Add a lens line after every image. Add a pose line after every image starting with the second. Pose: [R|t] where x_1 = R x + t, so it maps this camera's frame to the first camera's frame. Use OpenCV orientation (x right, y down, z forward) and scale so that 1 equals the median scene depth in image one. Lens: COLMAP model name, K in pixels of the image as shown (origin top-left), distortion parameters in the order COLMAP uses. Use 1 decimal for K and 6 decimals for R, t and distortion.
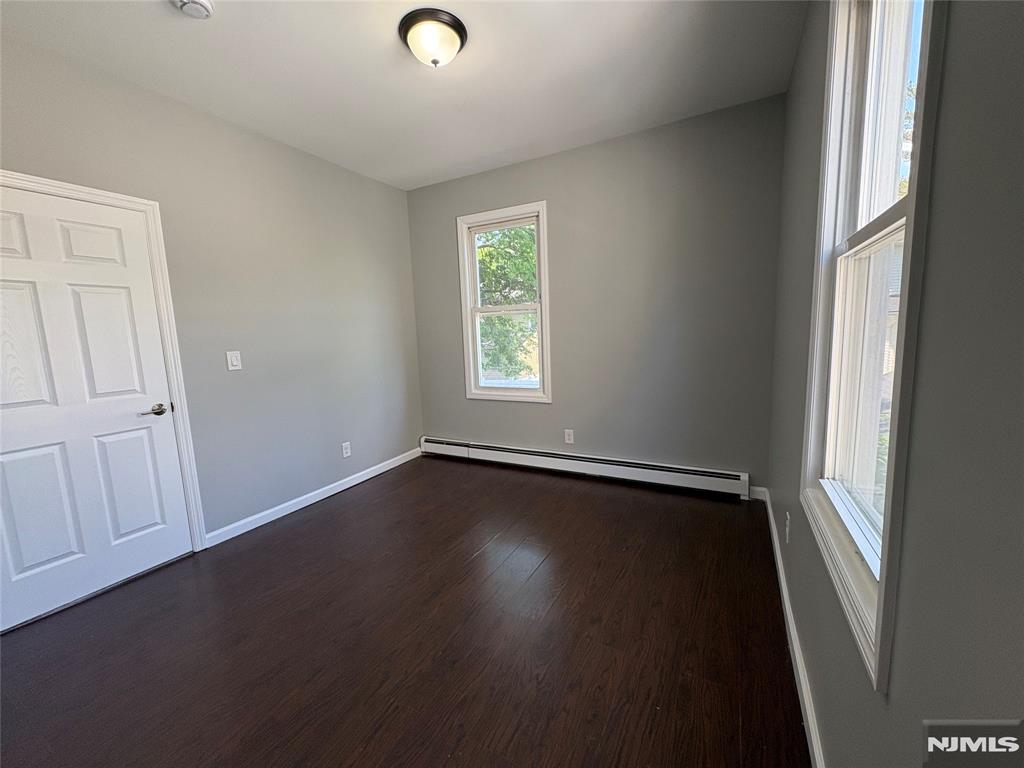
lens RADIAL K [[408.9, 0, 512.0], [0, 408.9, 384.0], [0, 0, 1]] dist [0.001470, -0.000150]
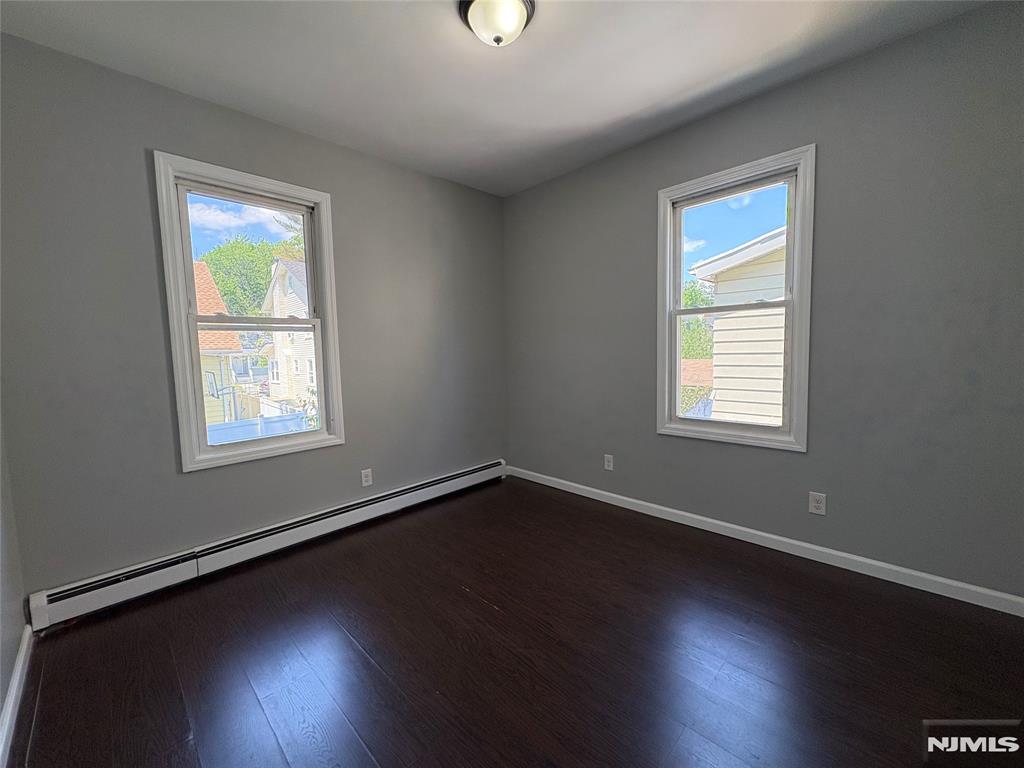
lens RADIAL K [[408.9, 0, 512.0], [0, 408.9, 384.0], [0, 0, 1]] dist [0.001470, -0.000150]
pose [[0.274097, -0.047282, 0.960539, -0.582939], [0.143583, 0.989608, 0.007740, -0.027416], [-0.950923, 0.135796, 0.278038, 0.449855]]
